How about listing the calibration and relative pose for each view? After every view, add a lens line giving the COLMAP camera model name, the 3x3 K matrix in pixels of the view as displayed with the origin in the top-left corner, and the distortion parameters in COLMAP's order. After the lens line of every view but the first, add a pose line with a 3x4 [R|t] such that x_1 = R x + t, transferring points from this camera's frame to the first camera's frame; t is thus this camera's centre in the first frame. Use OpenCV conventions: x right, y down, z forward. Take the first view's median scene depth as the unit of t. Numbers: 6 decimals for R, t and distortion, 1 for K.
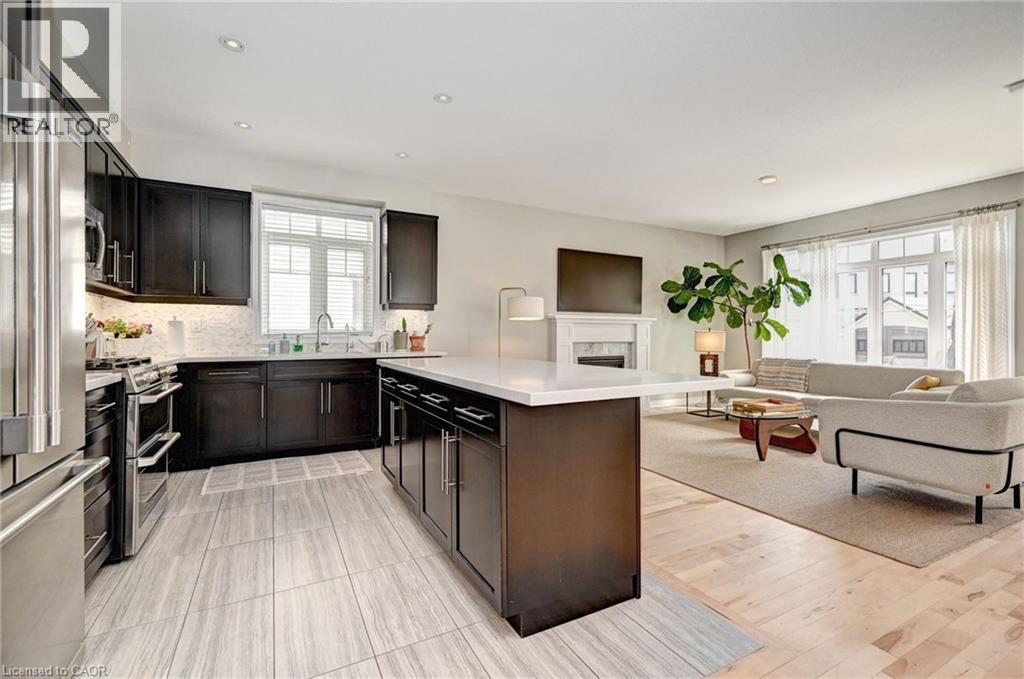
lens RADIAL K [[455.7, 0, 516.5], [0, 455.7, 335.0], [0, 0, 1]] dist [0.001188, 0.000399]
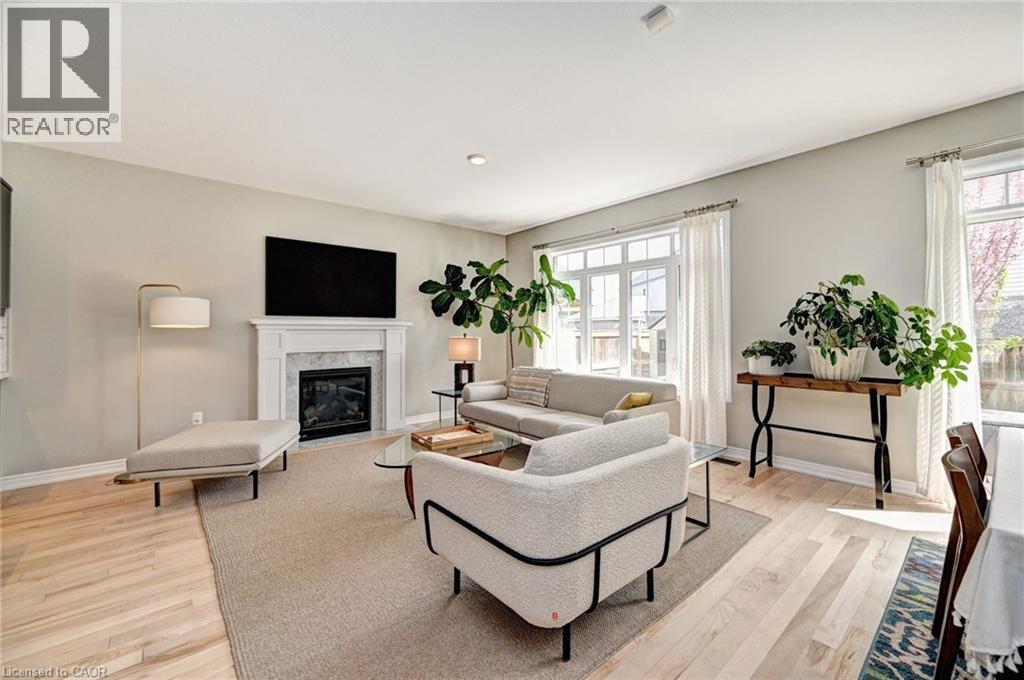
lens RADIAL K [[415.3, 0, 510.7], [0, 415.3, 329.6], [0, 0, 1]] dist [-0.001220, -0.000125]
pose [[0.977443, -0.004865, 0.211141, 0.445247], [0.006396, 0.999958, -0.006570, -0.023589], [-0.211100, 0.007772, 0.977433, 0.243889]]
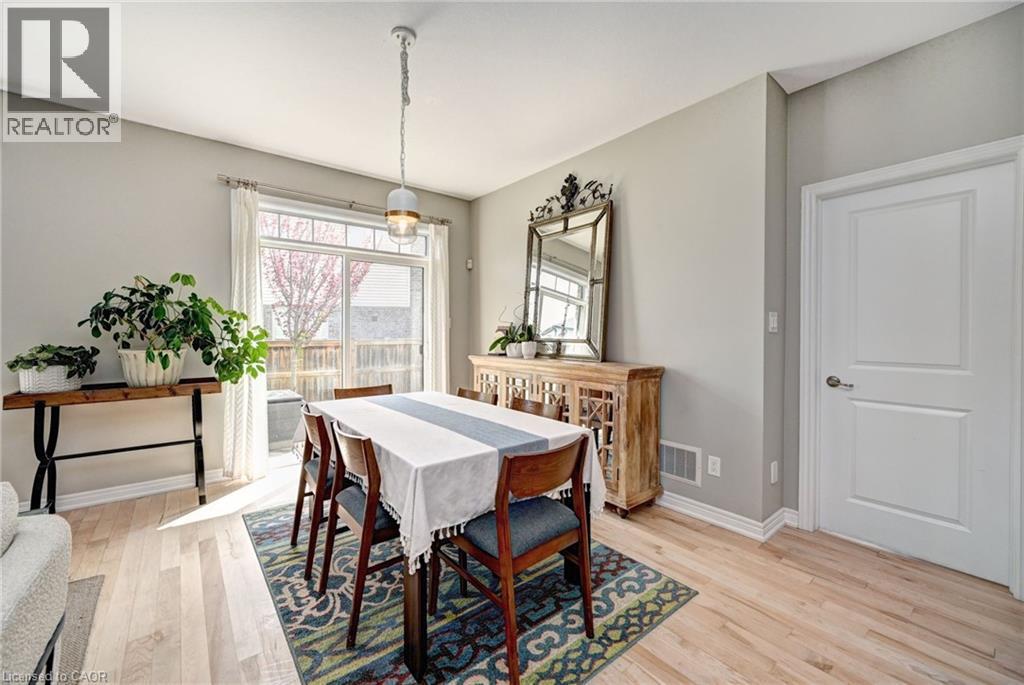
lens RADIAL K [[412.2, 0, 505.0], [0, 412.2, 334.0], [0, 0, 1]] dist [0.000429, 0.000021]
pose [[-0.173802, -0.011649, 0.984712, 0.411826], [-0.000939, 0.999932, 0.011664, -0.026871], [-0.984780, 0.001102, -0.173801, 0.379767]]
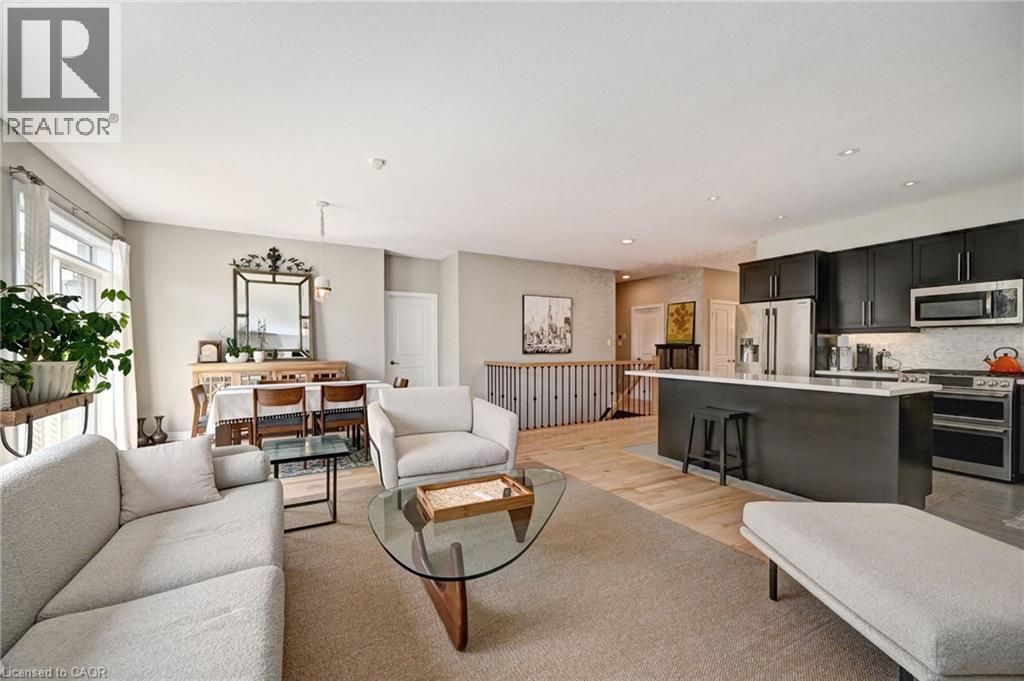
lens RADIAL K [[407.8, 0, 507.4], [0, 407.8, 350.0], [0, 0, 1]] dist [0.000154, -0.000016]
pose [[-0.999954, -0.003618, -0.008847, 0.460019], [-0.003686, 0.999964, 0.007594, -0.019331], [0.008820, 0.007626, -0.999932, 1.322051]]
